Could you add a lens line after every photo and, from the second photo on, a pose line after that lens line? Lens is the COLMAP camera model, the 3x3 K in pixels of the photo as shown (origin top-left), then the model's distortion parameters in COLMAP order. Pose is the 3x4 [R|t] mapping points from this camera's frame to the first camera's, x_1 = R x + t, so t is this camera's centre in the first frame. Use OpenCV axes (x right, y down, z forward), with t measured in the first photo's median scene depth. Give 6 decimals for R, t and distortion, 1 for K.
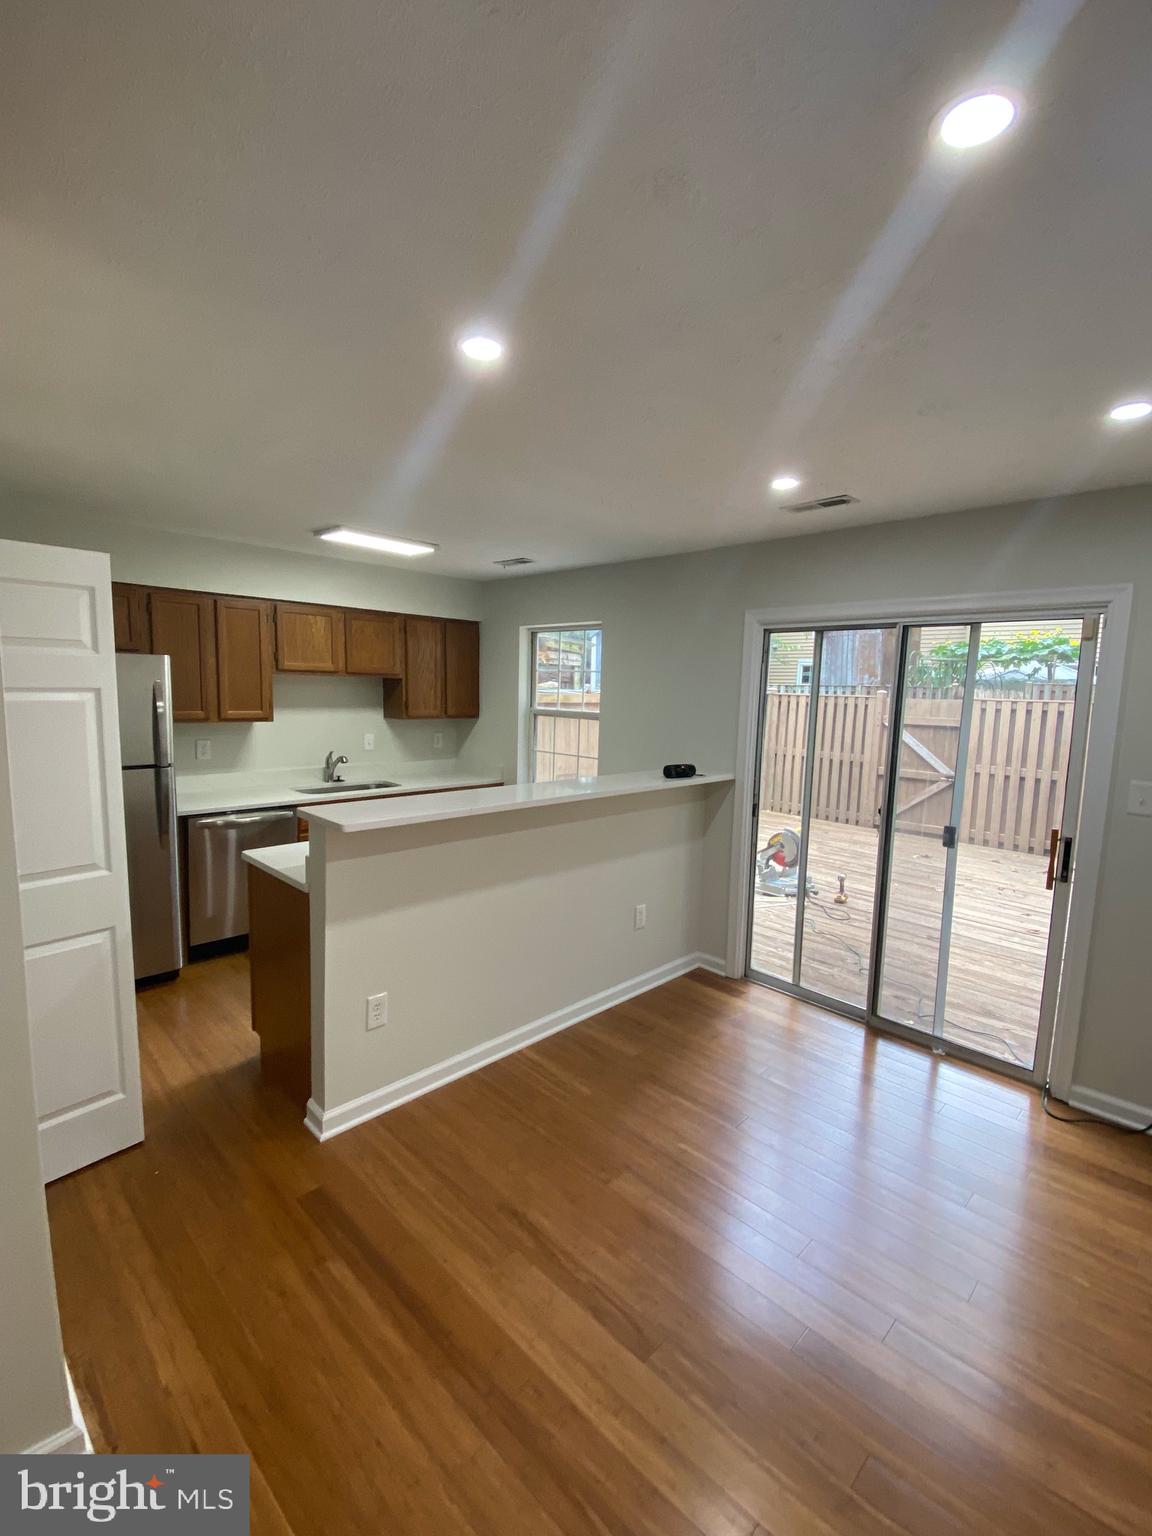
lens RADIAL K [[679.6, 0, 580.4], [0, 679.6, 766.7], [0, 0, 1]] dist [0.025406, -0.006042]
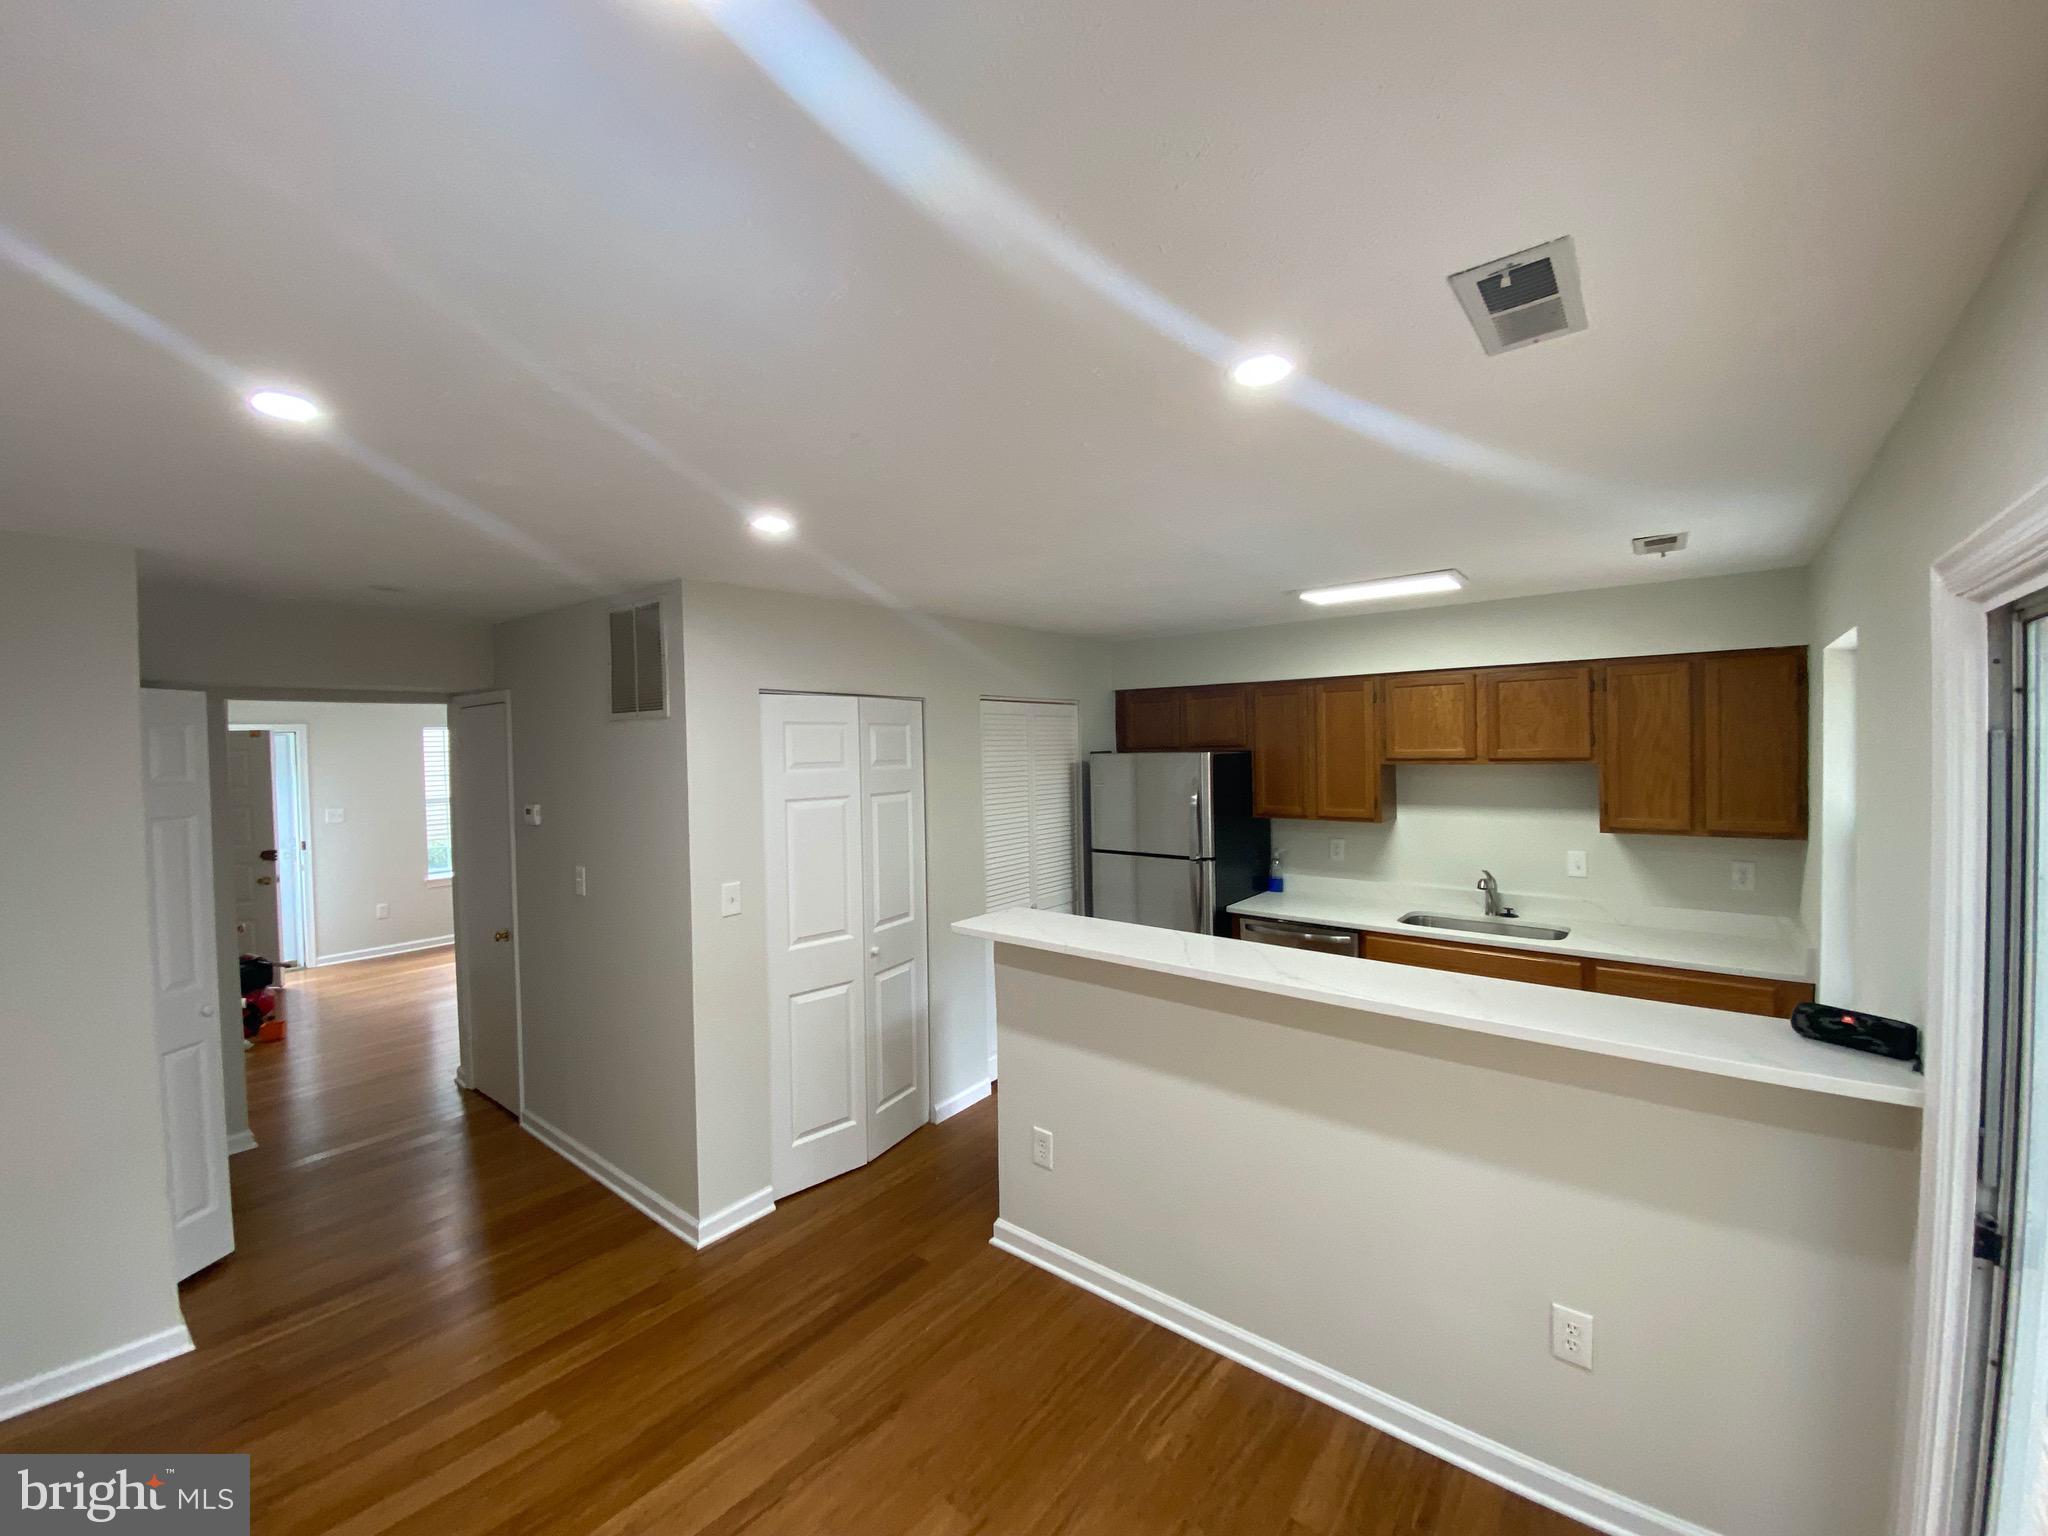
lens RADIAL K [[830.2, 0, 1030.7], [0, 830.2, 764.9], [0, 0, 1]] dist [-0.002992, -0.004609]
pose [[0.117344, -0.003469, -0.993085, 0.513865], [-0.098377, 0.995035, -0.015100, -0.085795], [0.988207, 0.099469, 0.116420, 0.516335]]
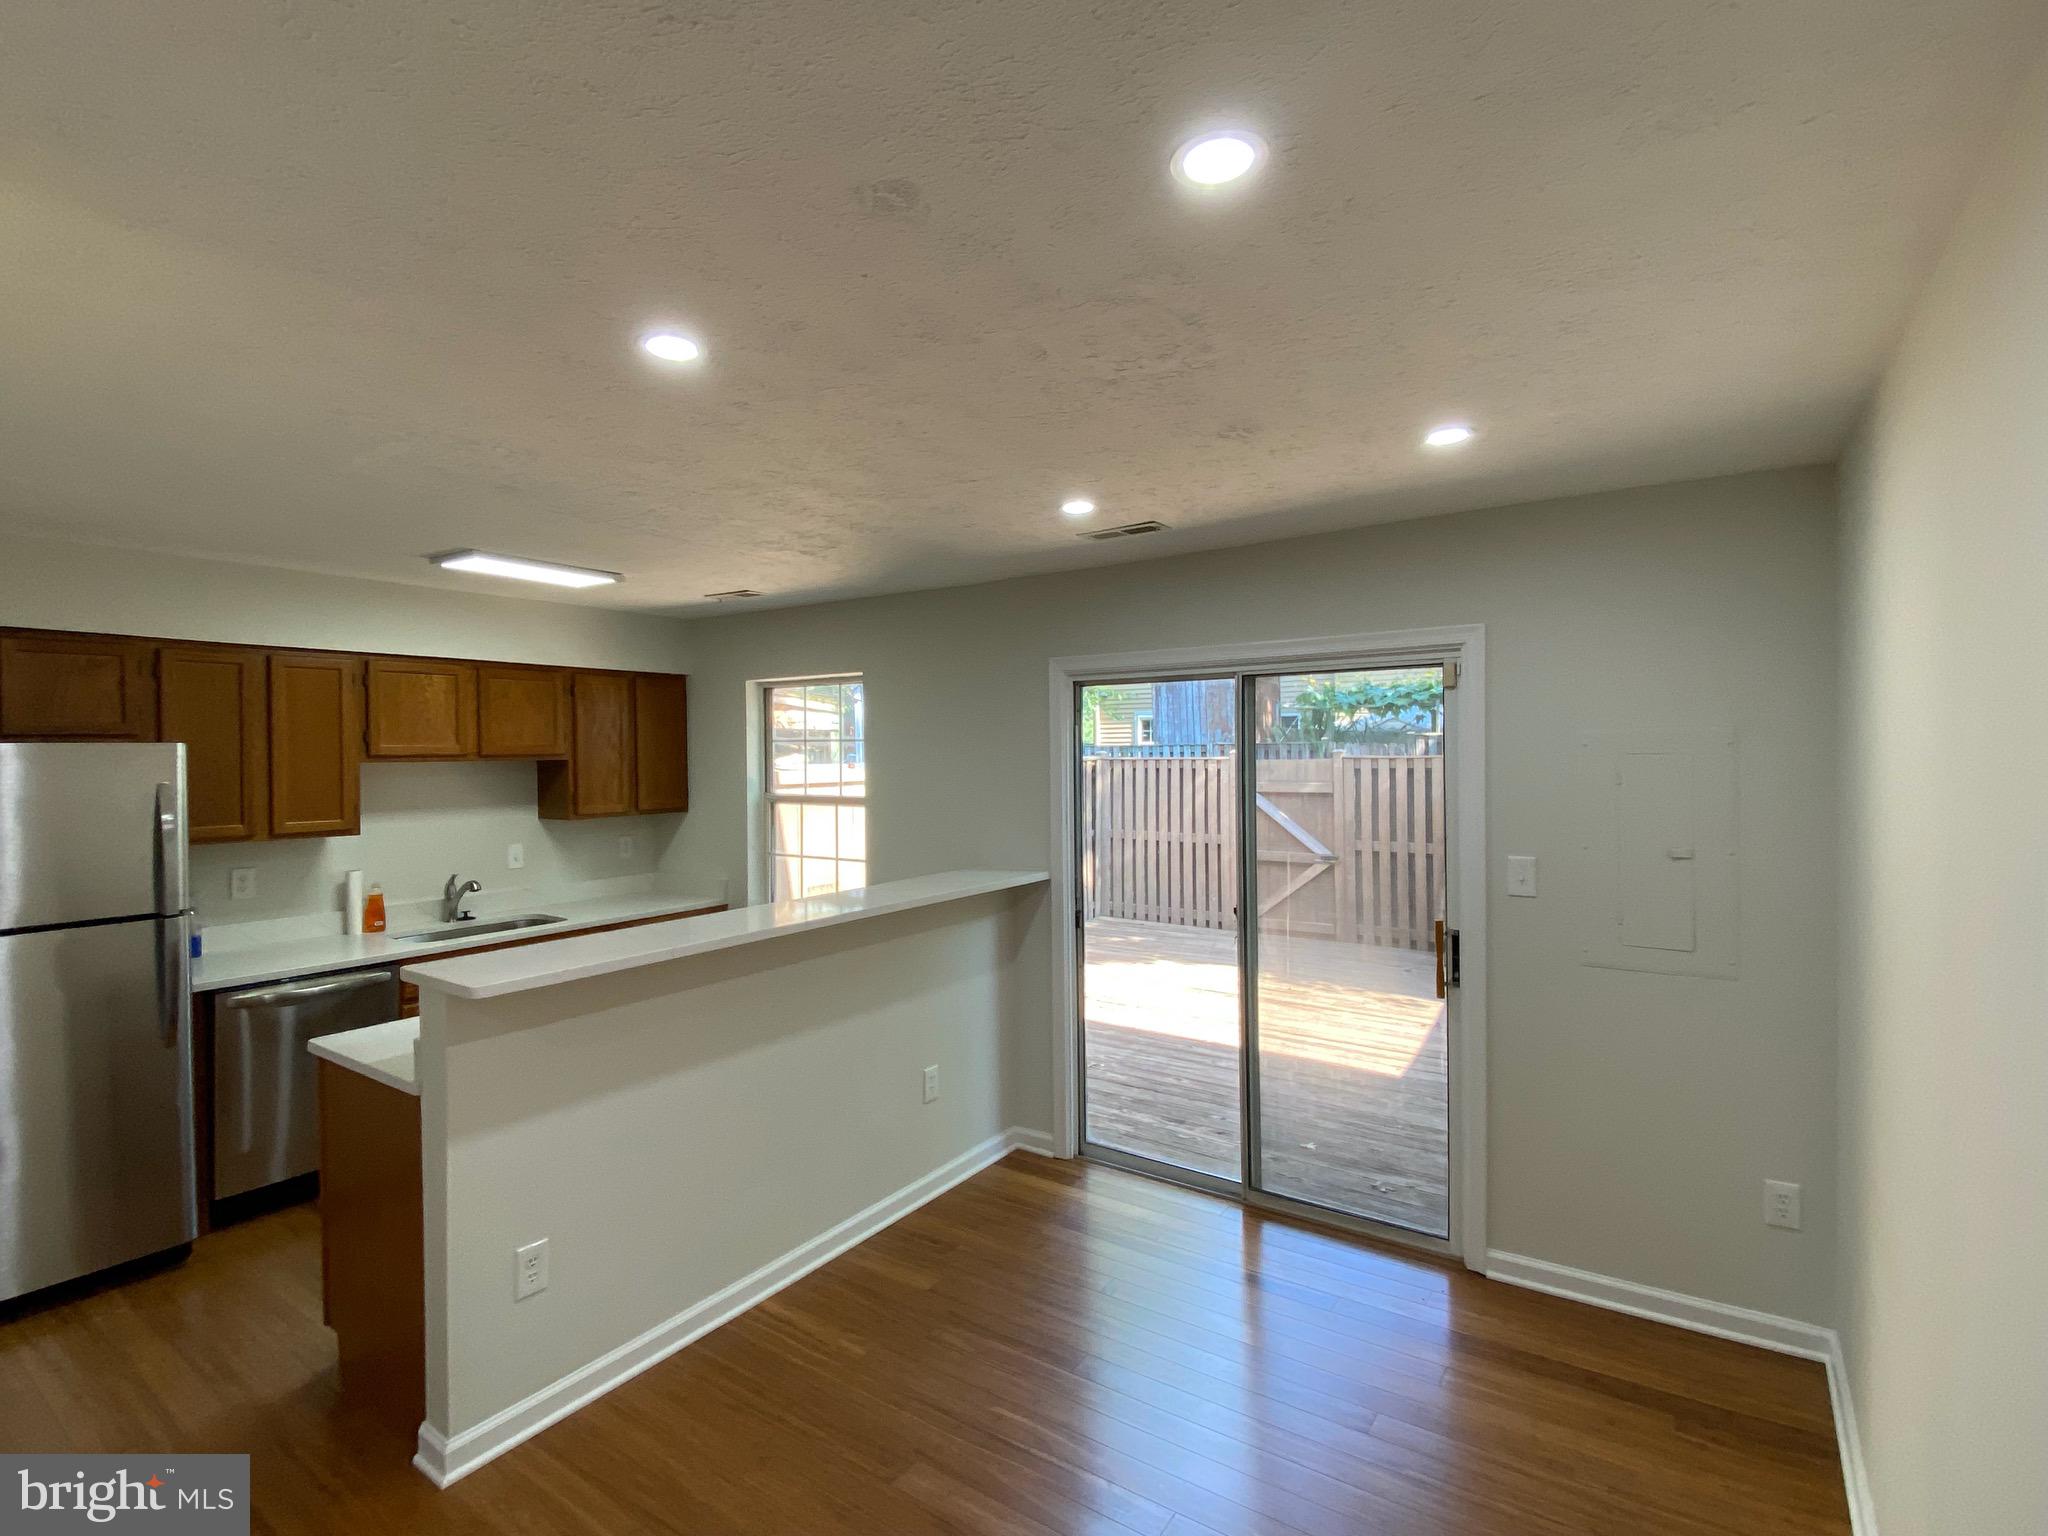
lens RADIAL K [[959.9, 0, 1012.9], [0, 959.9, 764.0], [0, 0, 1]] dist [0.030536, -0.020720]
pose [[0.983672, -0.038477, 0.175808, 0.008636], [0.056719, 0.993376, -0.099940, -0.004846], [-0.170798, 0.108280, 0.979338, -0.032231]]
